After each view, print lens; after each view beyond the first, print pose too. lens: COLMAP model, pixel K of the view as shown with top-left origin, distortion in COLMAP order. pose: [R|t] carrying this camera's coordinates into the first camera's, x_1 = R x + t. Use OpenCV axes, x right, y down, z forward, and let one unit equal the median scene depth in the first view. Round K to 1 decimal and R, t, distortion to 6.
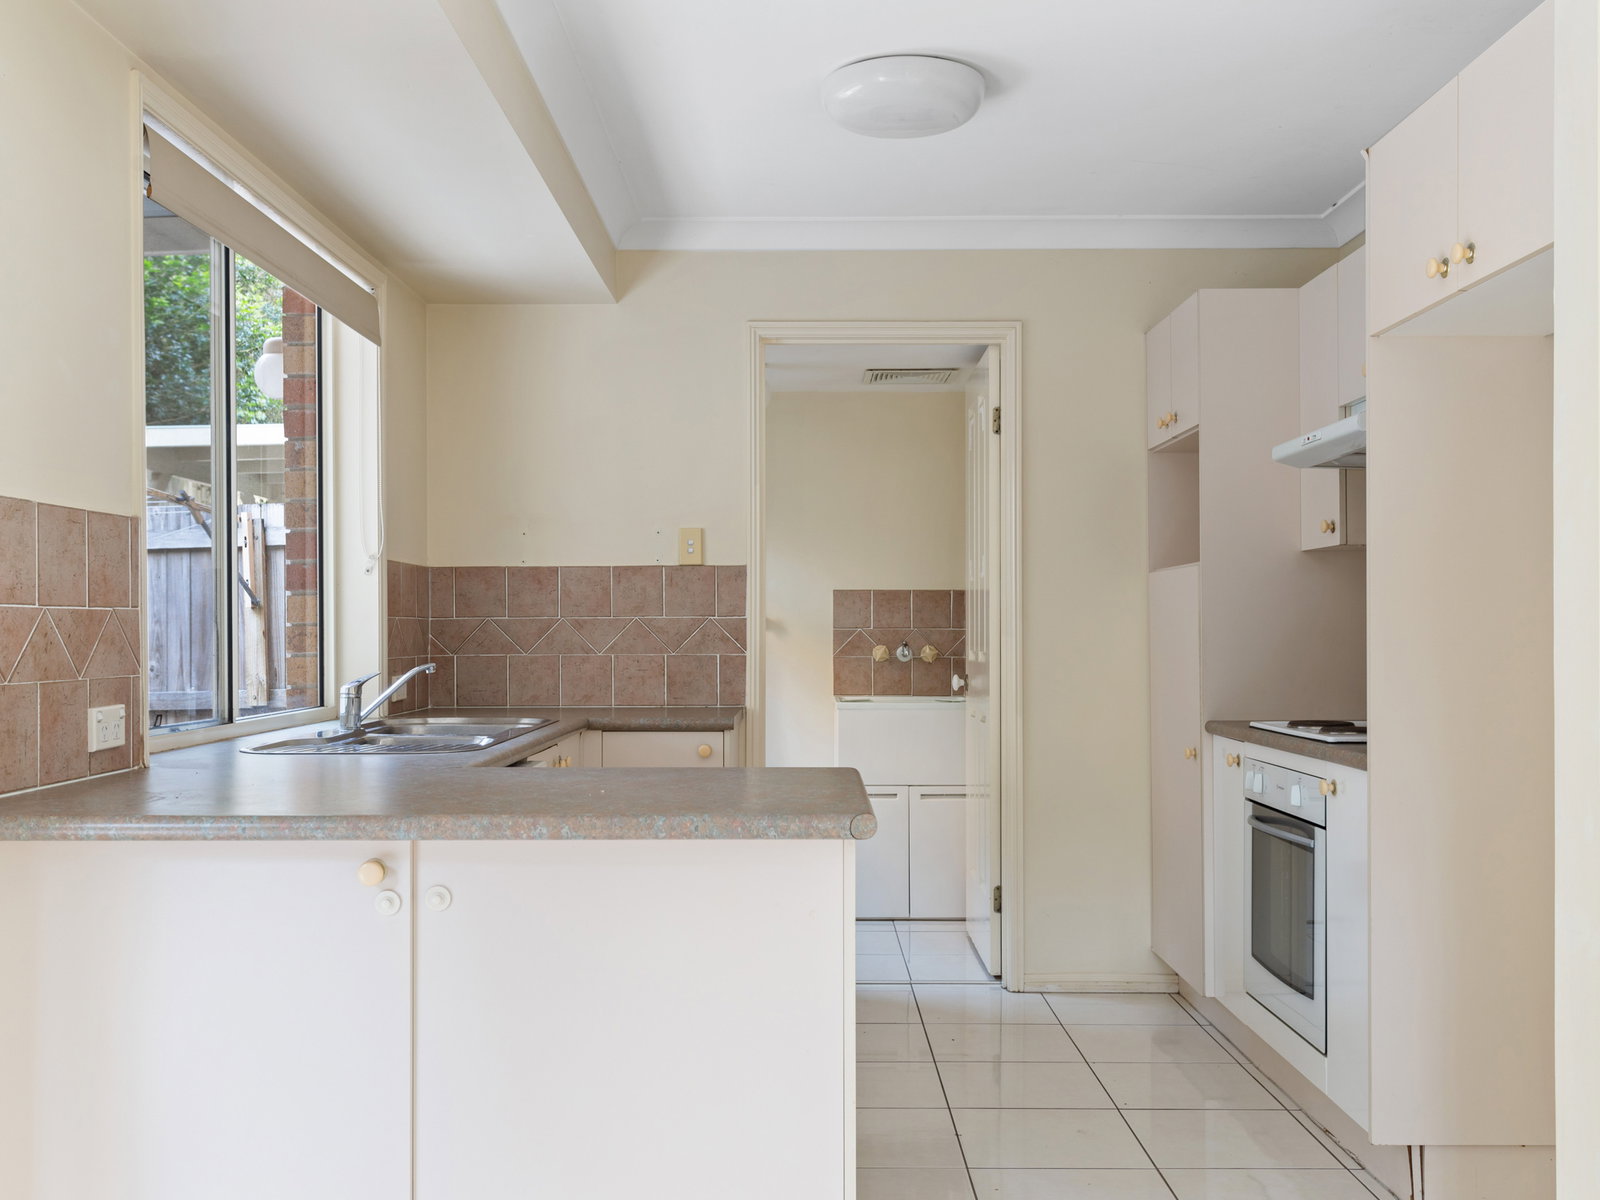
lens RADIAL K [[1542.5, 0, 798.9], [0, 1542.5, 631.7], [0, 0, 1]] dist [0.019280, 0.000000]
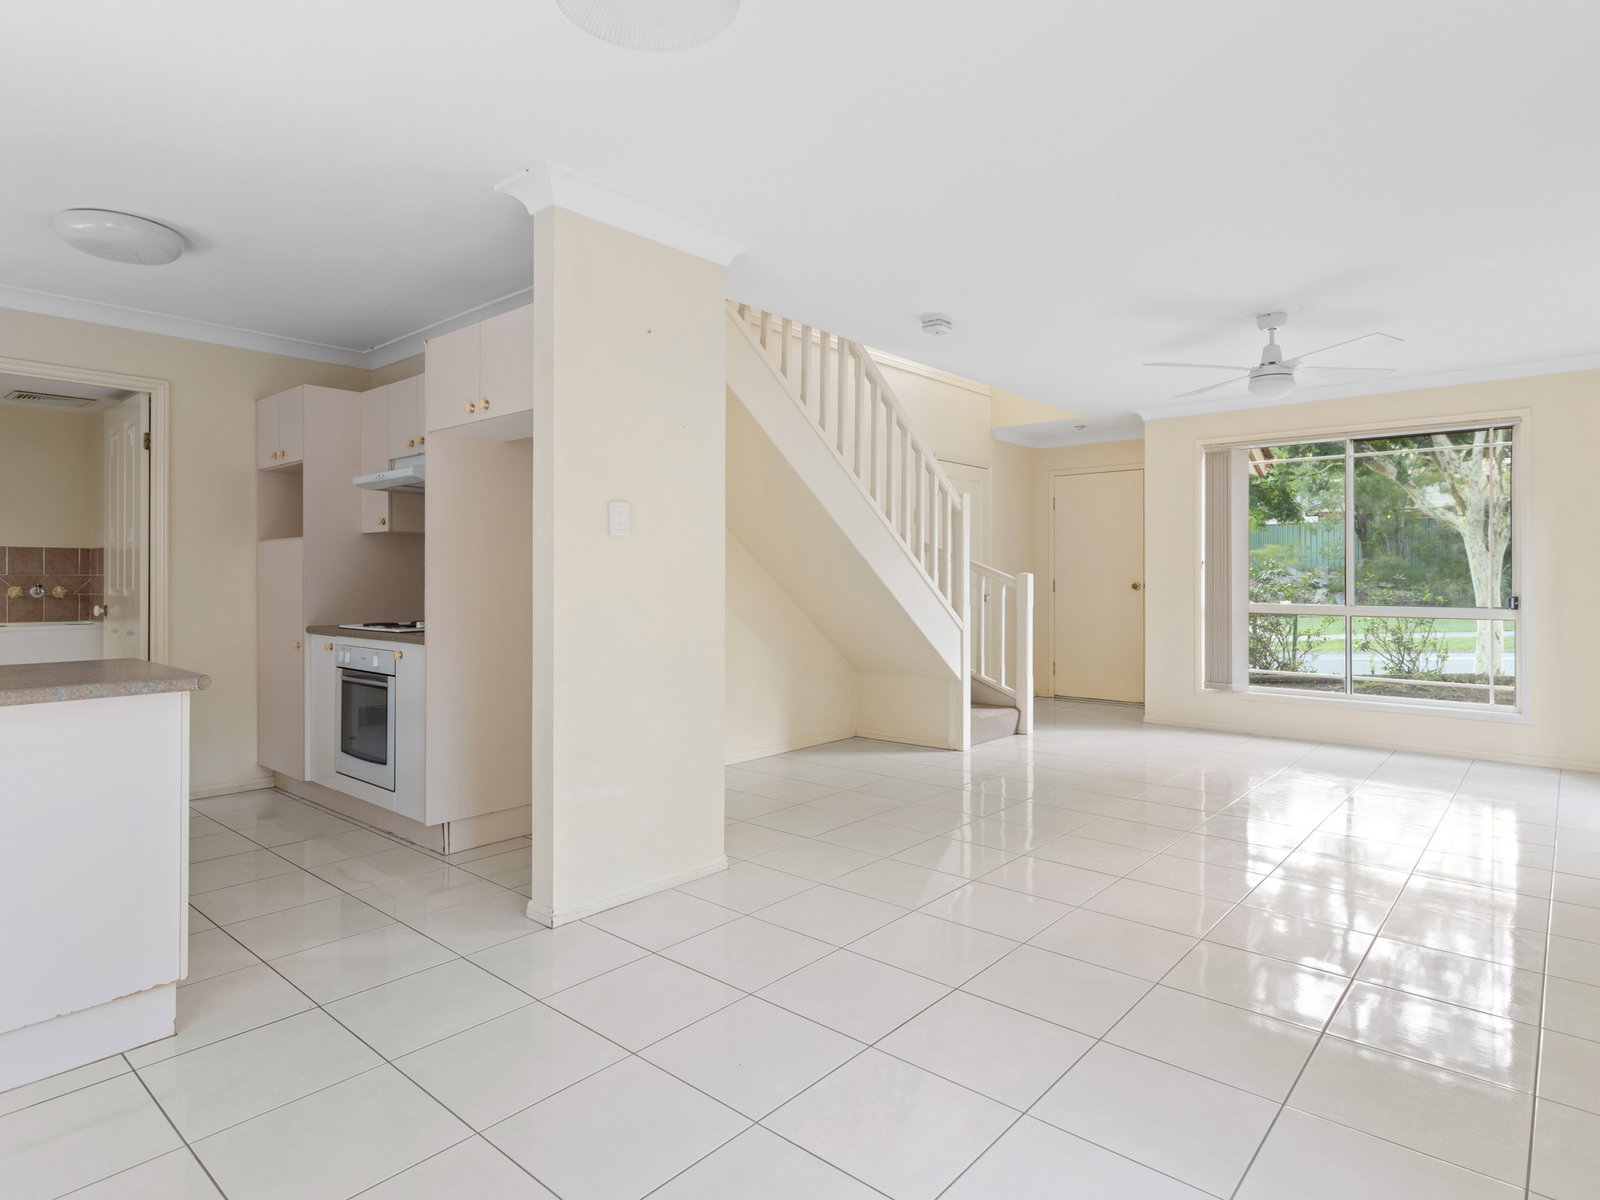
lens RADIAL K [[864.5, 0, 801.6], [0, 864.5, 588.5], [0, 0, 1]] dist [-0.002201, -0.001182]
pose [[0.651750, -0.009221, 0.758378, -0.131269], [-0.000144, 0.999925, 0.012282, 0.001807], [-0.758434, -0.008114, 0.651700, -0.091389]]
